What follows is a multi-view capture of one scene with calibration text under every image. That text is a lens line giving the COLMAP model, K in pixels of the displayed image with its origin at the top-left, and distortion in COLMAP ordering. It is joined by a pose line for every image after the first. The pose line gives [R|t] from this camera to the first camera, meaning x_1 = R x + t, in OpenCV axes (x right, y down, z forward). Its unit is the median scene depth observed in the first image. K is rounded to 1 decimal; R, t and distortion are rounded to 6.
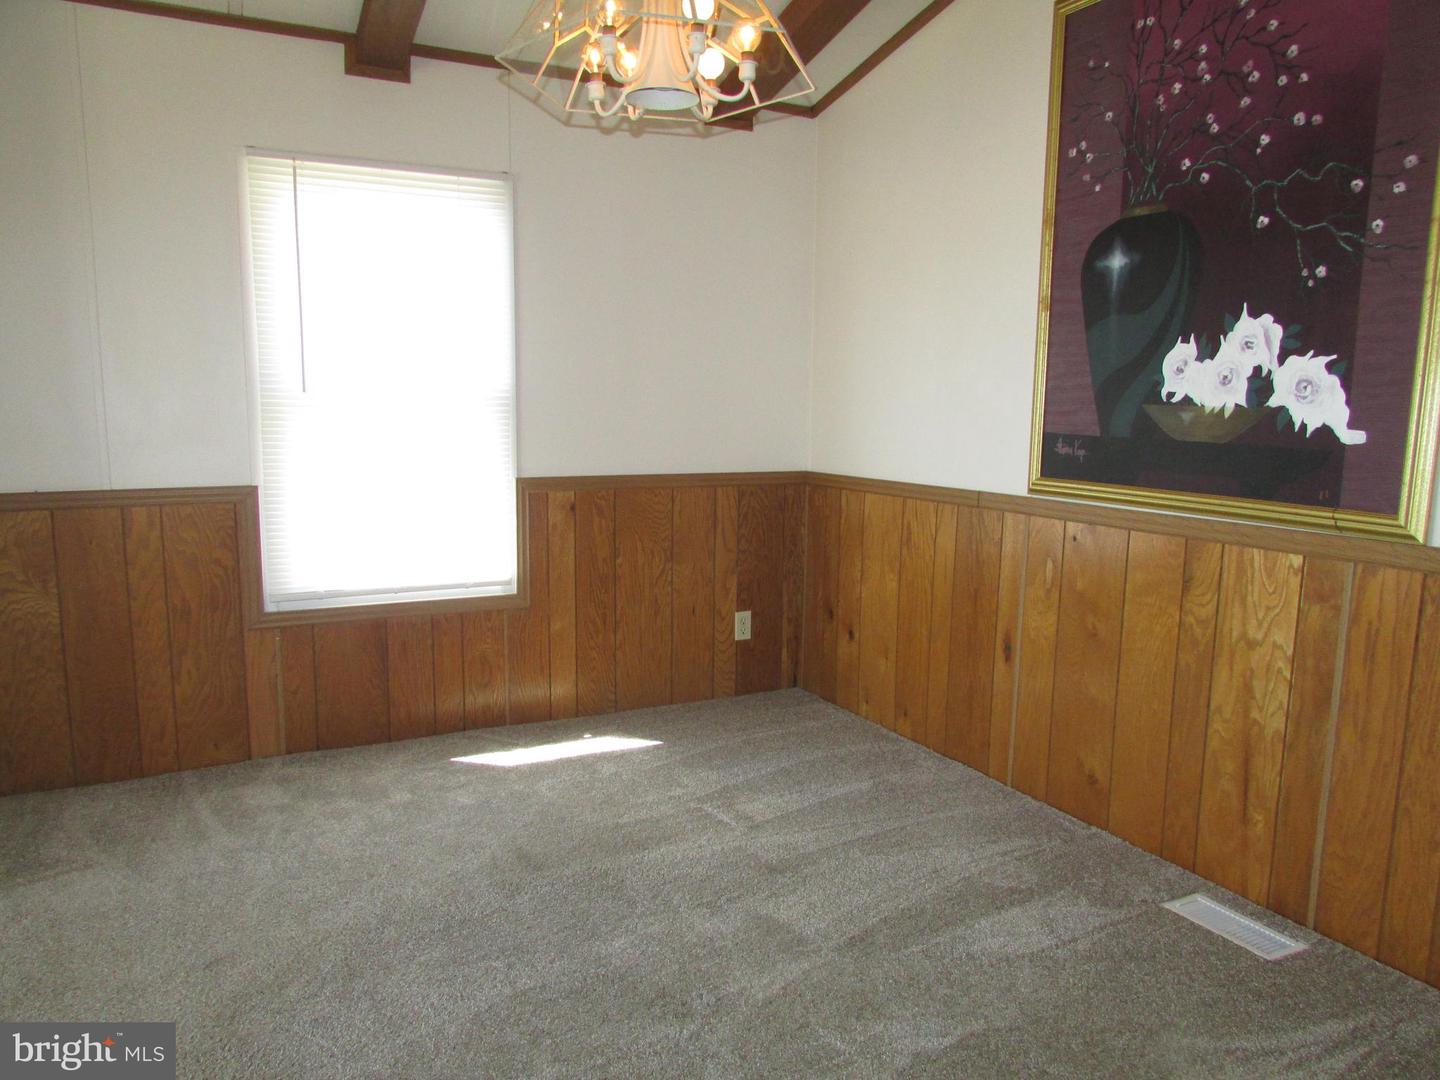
lens RADIAL K [[1044.5, 0, 717.4], [0, 1044.5, 538.5], [0, 0, 1]] dist [-0.004851, 0.004202]
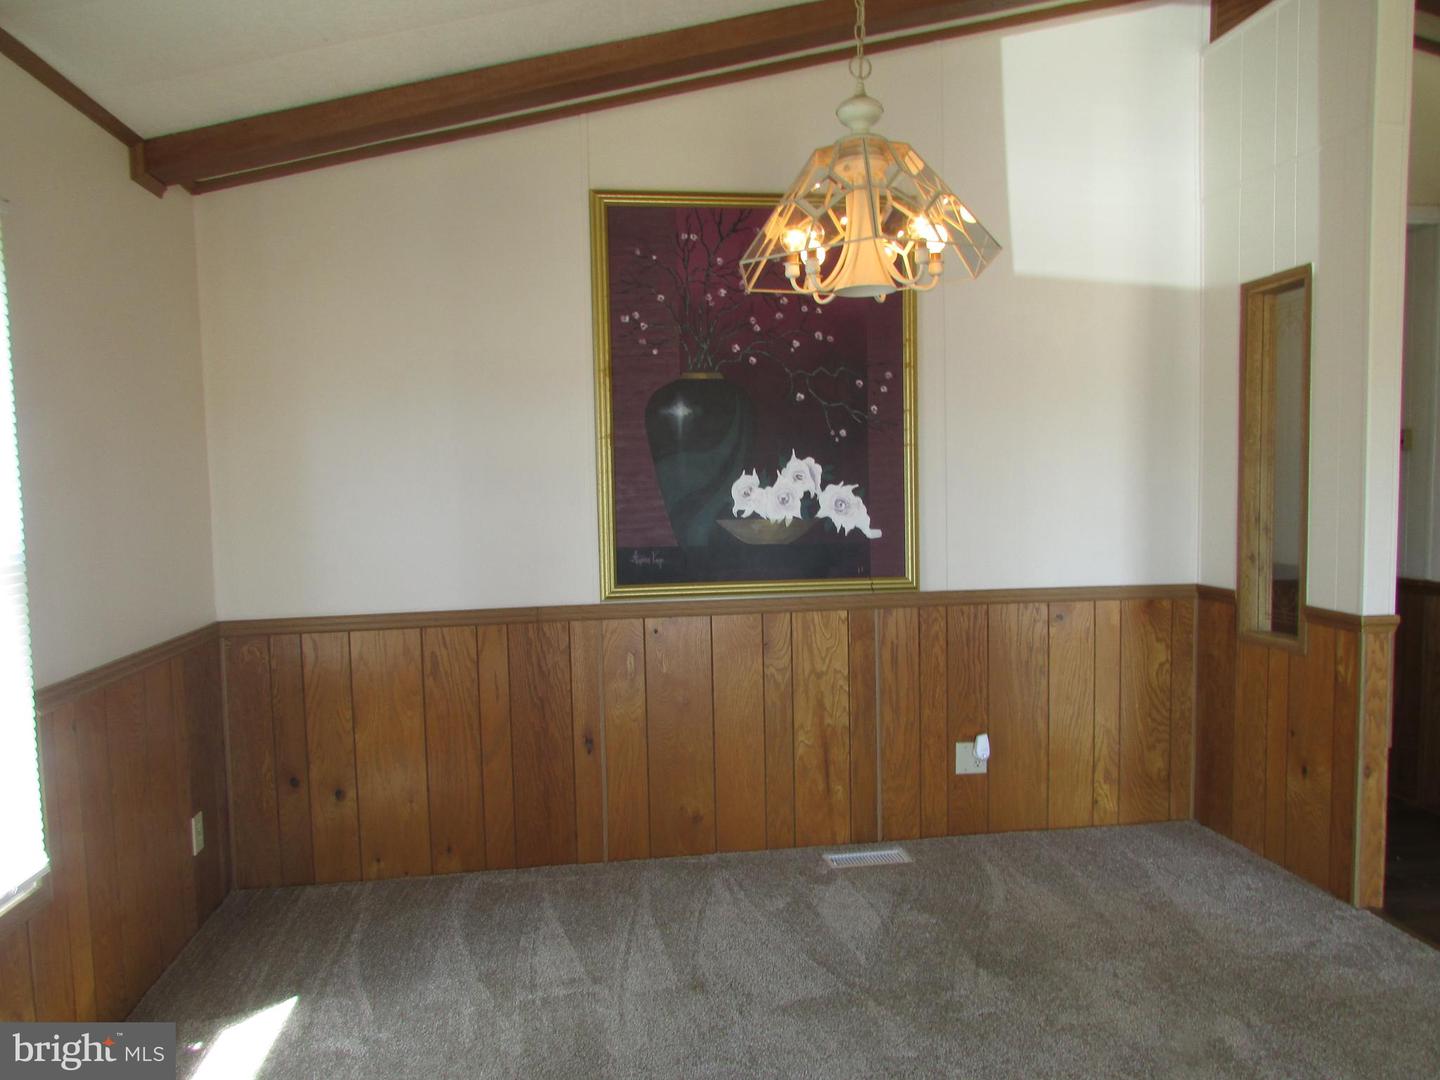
lens RADIAL K [[1009.2, 0, 725.9], [0, 1009.2, 556.3], [0, 0, 1]] dist [0.001771, 0.006016]
pose [[0.325074, -0.078842, 0.942396, -0.854693], [0.152880, 0.987792, 0.029905, -0.126728], [-0.933249, 0.134353, 0.333159, 0.602180]]
